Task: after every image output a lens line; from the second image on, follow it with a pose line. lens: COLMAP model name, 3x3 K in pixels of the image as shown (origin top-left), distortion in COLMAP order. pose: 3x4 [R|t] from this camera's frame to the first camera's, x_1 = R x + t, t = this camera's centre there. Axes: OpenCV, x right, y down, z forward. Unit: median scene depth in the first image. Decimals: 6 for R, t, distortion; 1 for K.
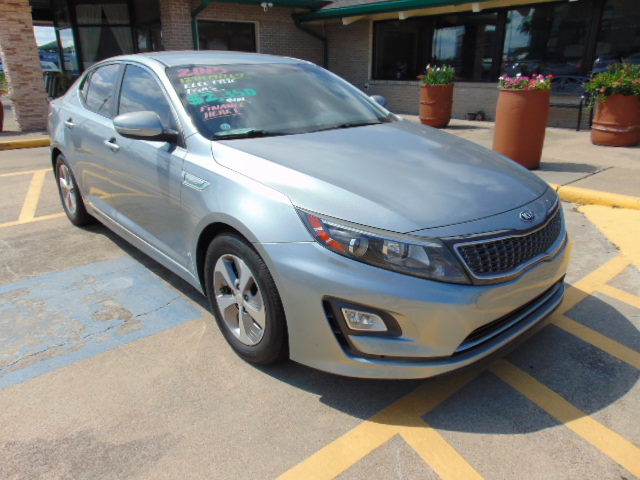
lens RADIAL K [[473.3, 0, 315.8], [0, 473.3, 239.5], [0, 0, 1]] dist [-0.007725, 0.047863]
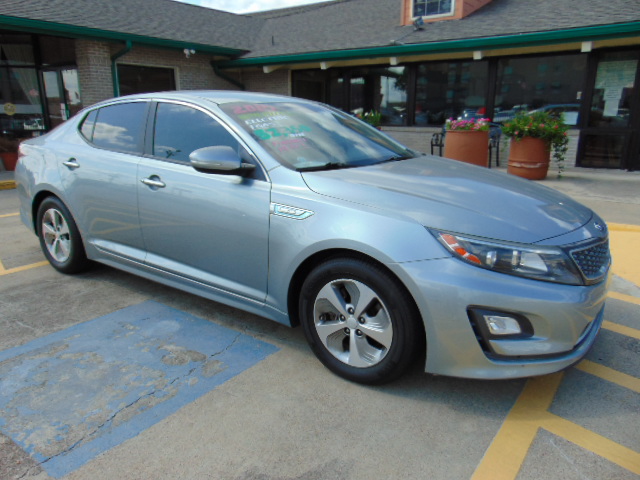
lens RADIAL K [[476.0, 0, 317.4], [0, 476.0, 236.8], [0, 0, 1]] dist [-0.019240, 0.043972]
pose [[0.972927, -0.049922, 0.225656, -0.310013], [0.071526, 0.993496, -0.088597, 0.018686], [-0.219765, 0.102339, 0.970170, 0.000380]]
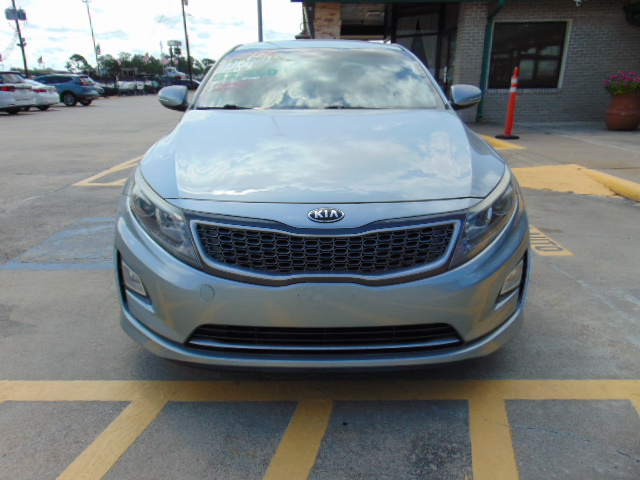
lens RADIAL K [[469.6, 0, 319.0], [0, 469.6, 236.8], [0, 0, 1]] dist [-0.004043, 0.030467]
pose [[0.762072, 0.206910, -0.613543, 0.555334], [-0.222684, 0.973518, 0.051714, -0.031128], [0.607995, 0.097216, 0.787966, 0.248166]]
